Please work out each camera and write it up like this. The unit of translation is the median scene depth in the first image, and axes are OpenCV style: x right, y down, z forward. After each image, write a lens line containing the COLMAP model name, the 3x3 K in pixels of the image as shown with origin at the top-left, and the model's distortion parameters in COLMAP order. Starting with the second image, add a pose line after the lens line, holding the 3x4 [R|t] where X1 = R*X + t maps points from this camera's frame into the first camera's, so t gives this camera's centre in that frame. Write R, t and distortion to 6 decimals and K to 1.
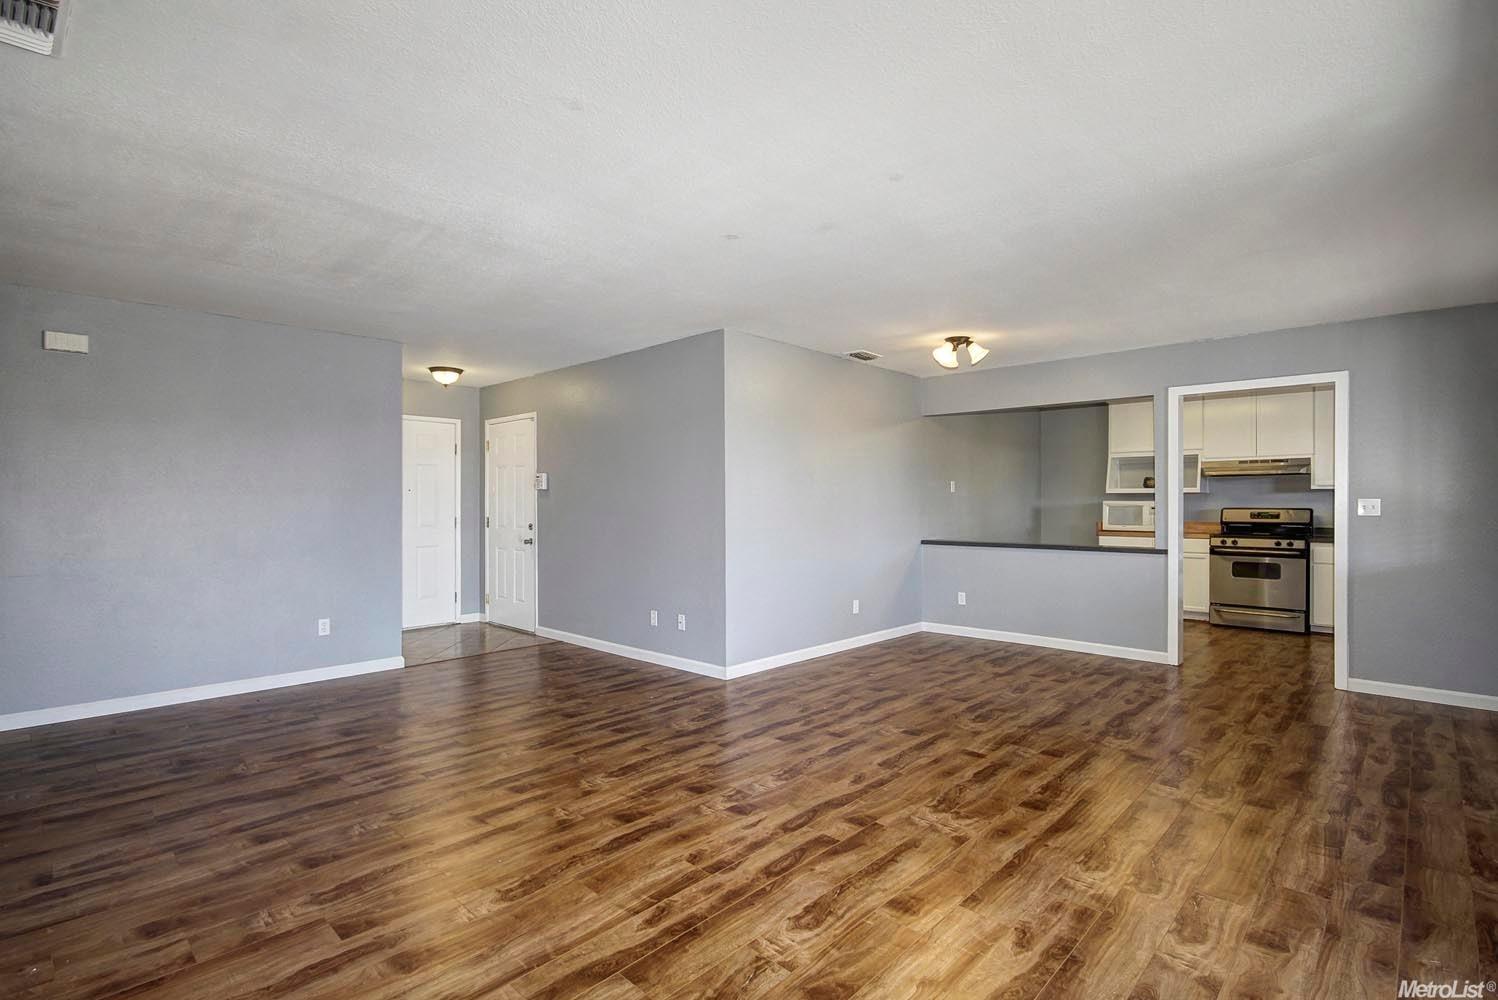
lens RADIAL K [[696.7, 0, 752.4], [0, 696.7, 507.4], [0, 0, 1]] dist [0.006412, -0.006818]
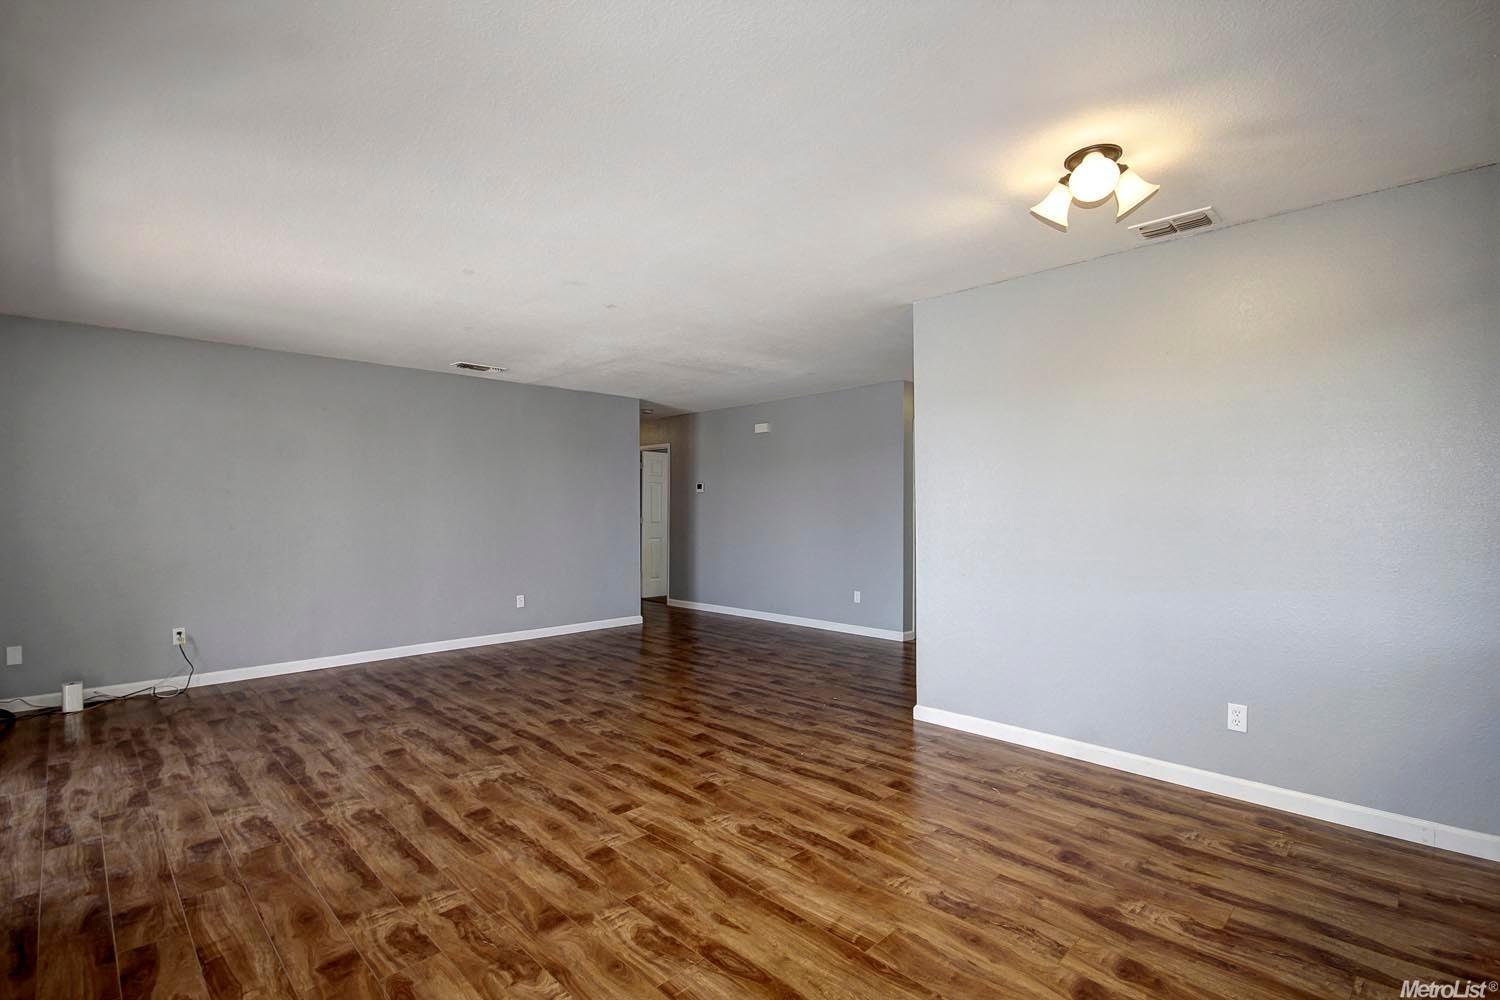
lens RADIAL K [[697.7, 0, 746.9], [0, 697.7, 489.1], [0, 0, 1]] dist [0.006412, -0.006818]
pose [[-0.032983, -0.028646, -0.999045, 0.969252], [-0.005056, 0.999581, -0.028494, -0.004862], [0.999443, 0.004111, -0.033114, 0.980224]]
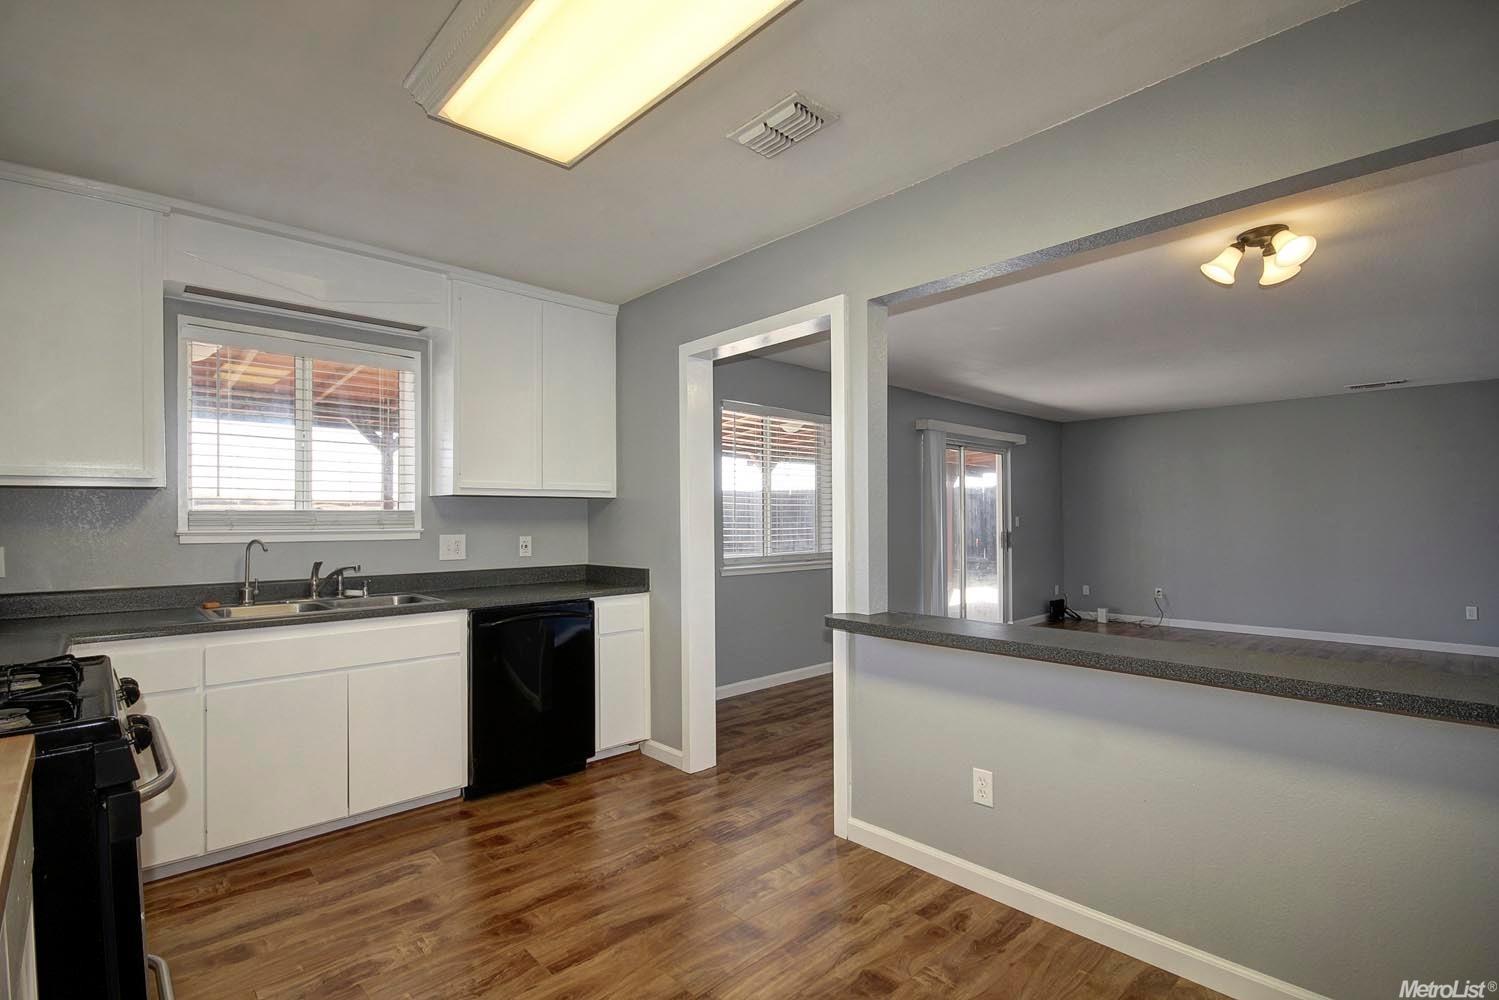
lens RADIAL K [[697.2, 0, 751.3], [0, 697.2, 509.6], [0, 0, 1]] dist [0.006412, -0.006818]
pose [[-0.998738, 0.008098, 0.049571, 0.860935], [0.007682, 0.999934, -0.008572, -0.012645], [-0.049637, -0.008181, -0.998734, 1.994046]]
